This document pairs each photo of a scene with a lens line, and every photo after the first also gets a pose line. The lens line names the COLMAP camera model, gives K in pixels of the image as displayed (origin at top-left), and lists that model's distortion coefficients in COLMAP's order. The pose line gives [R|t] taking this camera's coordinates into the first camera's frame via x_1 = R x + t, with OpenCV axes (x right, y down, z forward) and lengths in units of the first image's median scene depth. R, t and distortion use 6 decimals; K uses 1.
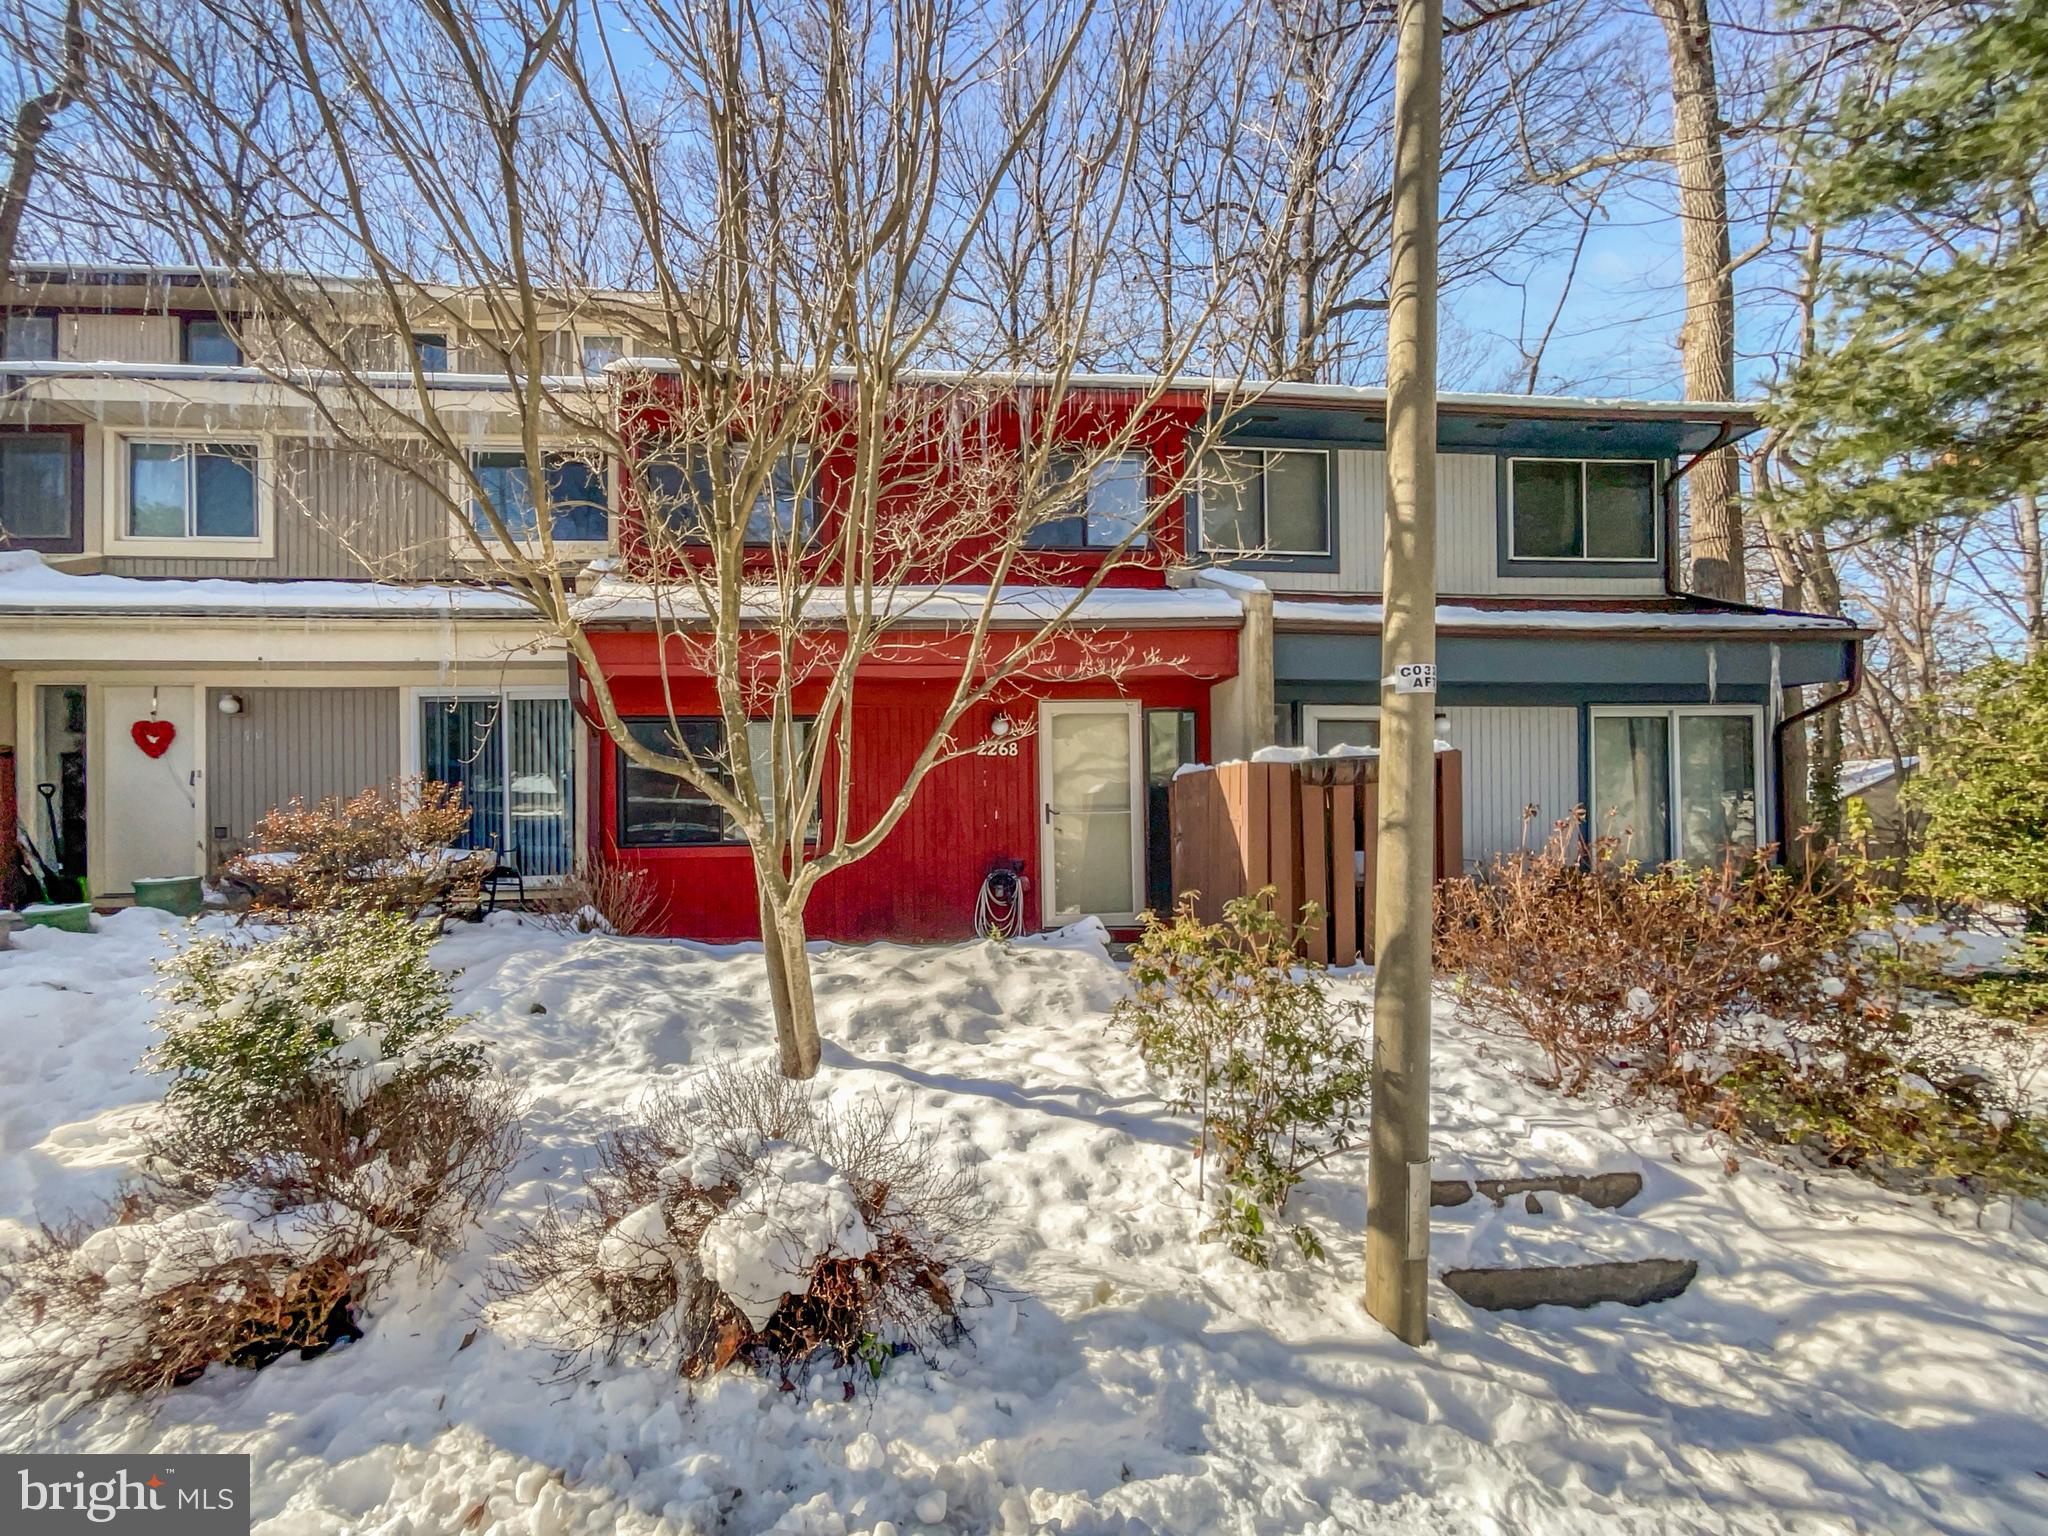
lens RADIAL K [[865.0, 0, 1022.9], [0, 865.0, 776.1], [0, 0, 1]] dist [-0.000632, -0.001027]
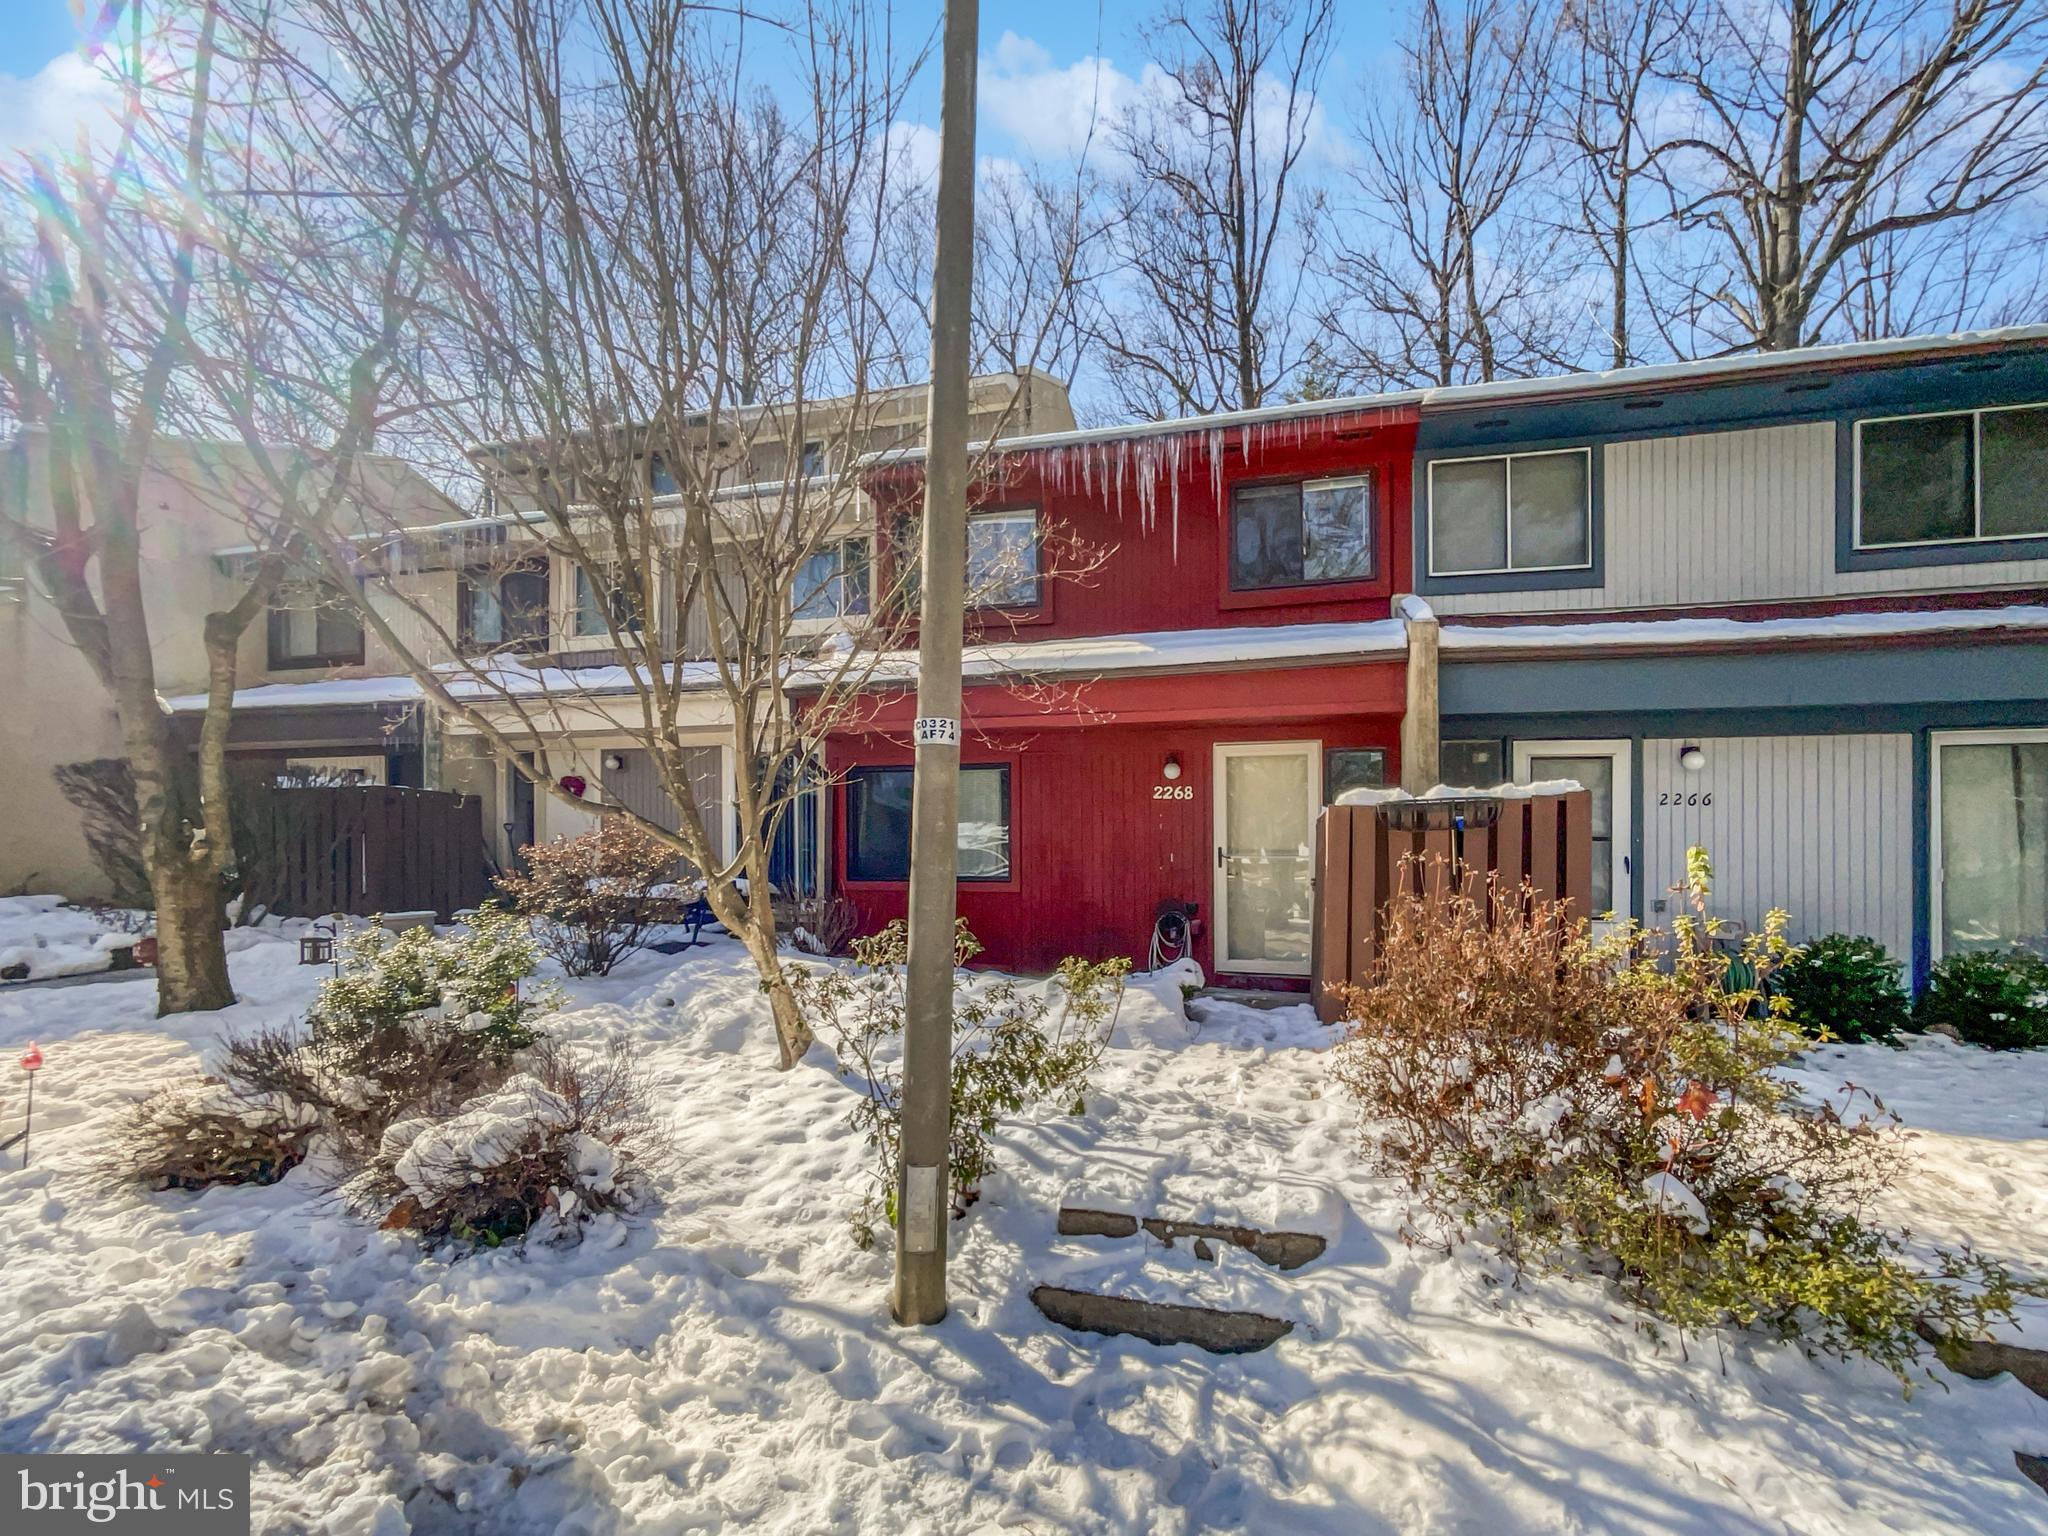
lens RADIAL K [[854.5, 0, 1032.1], [0, 854.5, 826.7], [0, 0, 1]] dist [-0.001754, 0.000056]
pose [[0.942119, 0.005322, -0.335237, 0.188024], [-0.002083, 0.999948, 0.010019, -0.001364], [0.335273, -0.008740, 0.942081, 0.001270]]
